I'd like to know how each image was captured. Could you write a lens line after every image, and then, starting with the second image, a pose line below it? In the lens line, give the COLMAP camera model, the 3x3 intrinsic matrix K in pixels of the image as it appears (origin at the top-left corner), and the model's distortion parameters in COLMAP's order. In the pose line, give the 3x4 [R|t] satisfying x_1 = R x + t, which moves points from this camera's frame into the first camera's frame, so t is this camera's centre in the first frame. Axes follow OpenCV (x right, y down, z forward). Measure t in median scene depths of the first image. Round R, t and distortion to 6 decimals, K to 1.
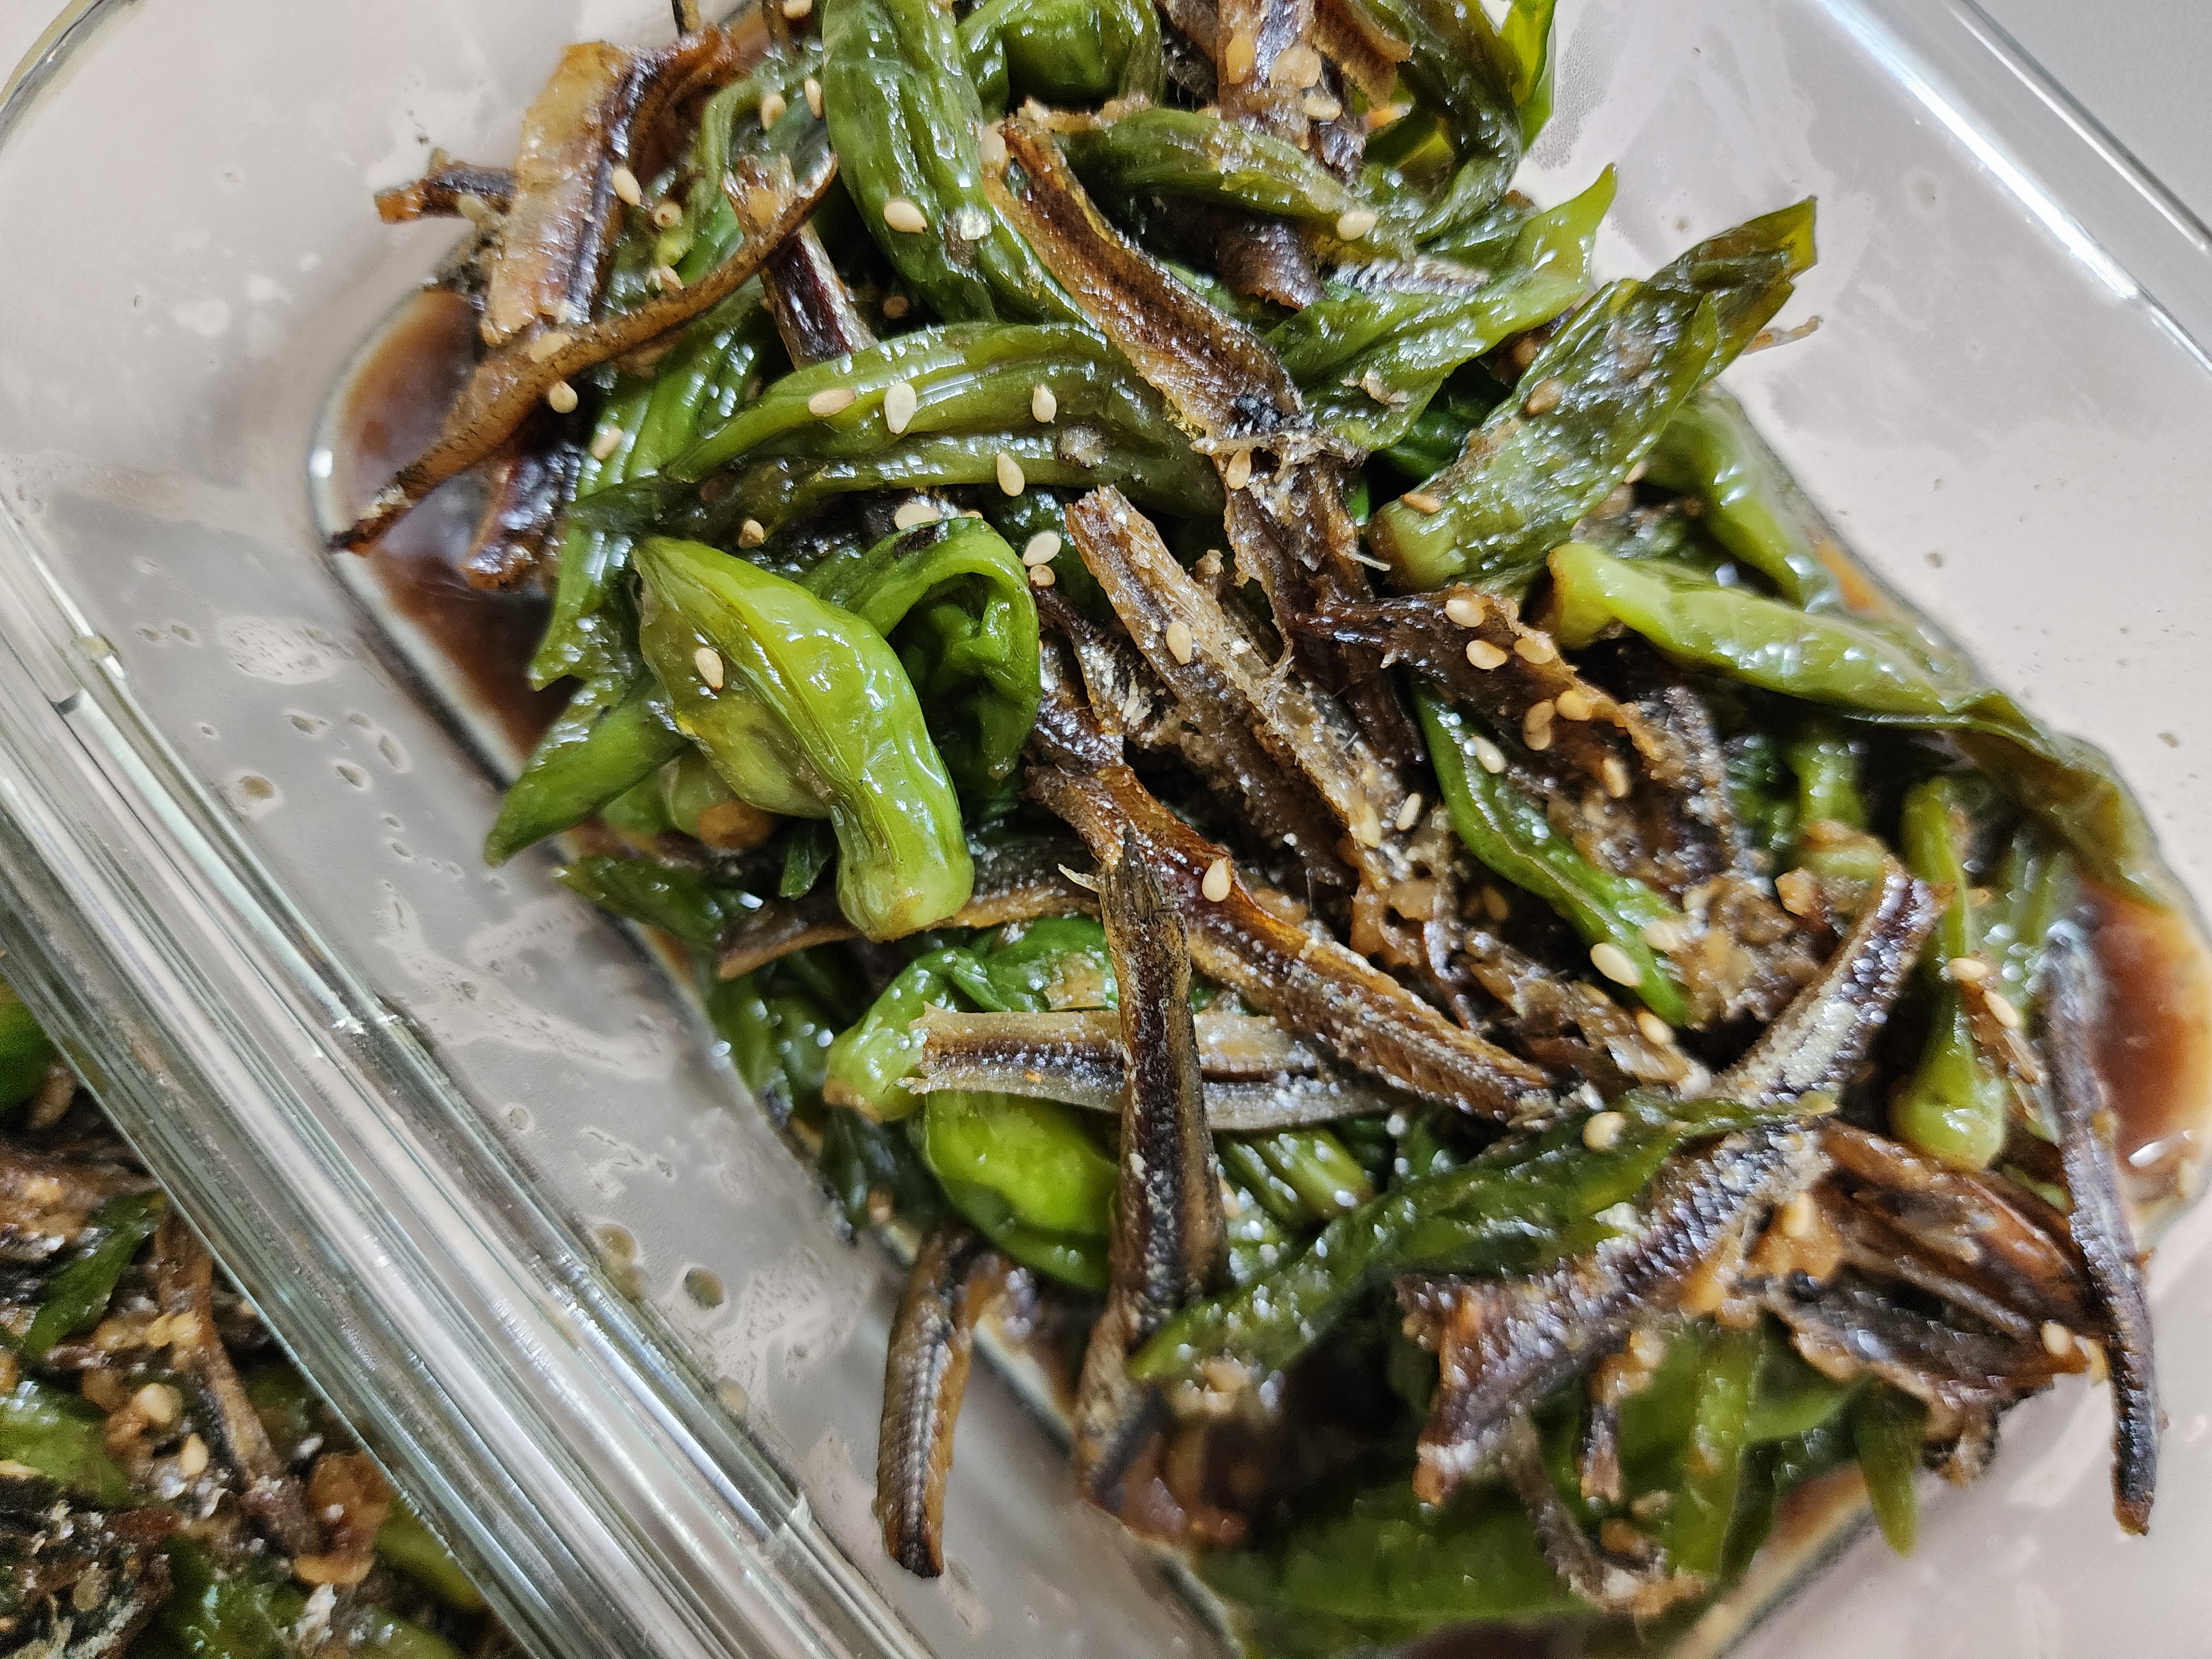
lens RADIAL K [[1520.1, 0, 1106.0], [0, 1520.1, 829.5], [0, 0, 1]] dist [-0.001654, -0.001074]
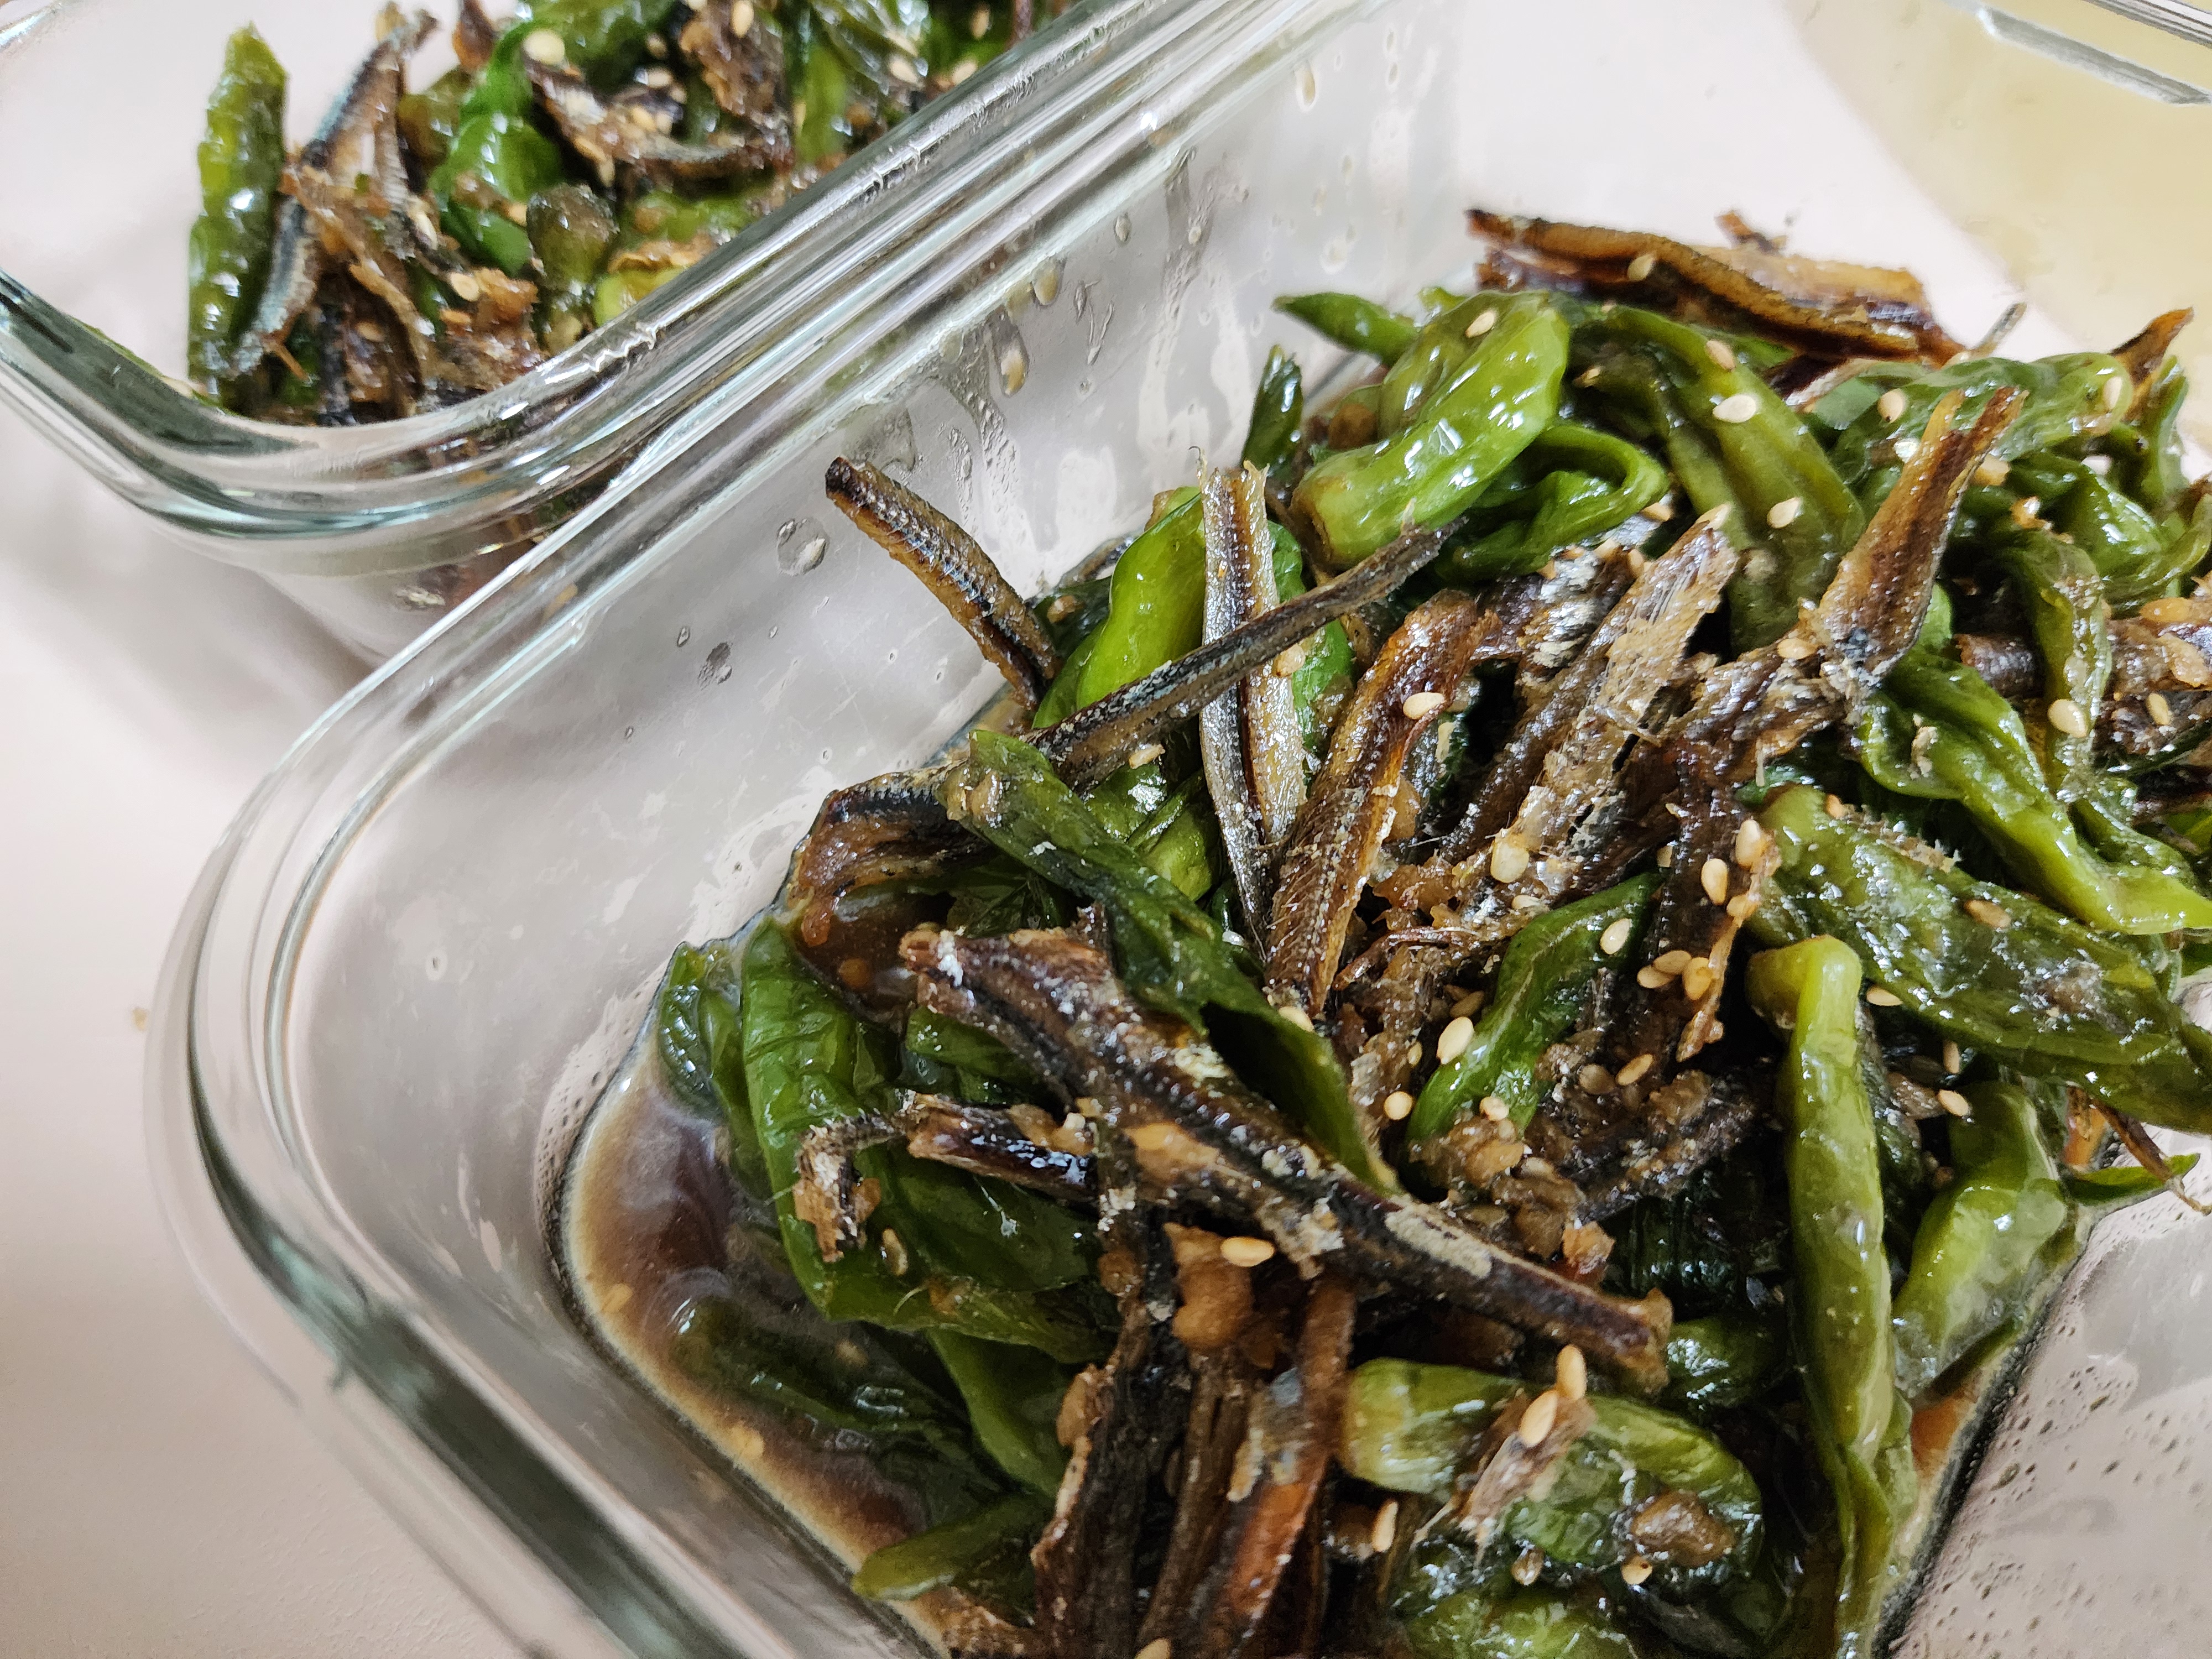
lens RADIAL K [[1520.1, 0, 1106.0], [0, 1520.1, 829.5], [0, 0, 1]] dist [-0.001654, -0.001074]
pose [[0.172721, 0.852422, -0.493502, 0.638227], [-0.981689, 0.189847, -0.015660, 0.286676], [0.080341, 0.487170, 0.869604, 0.071496]]
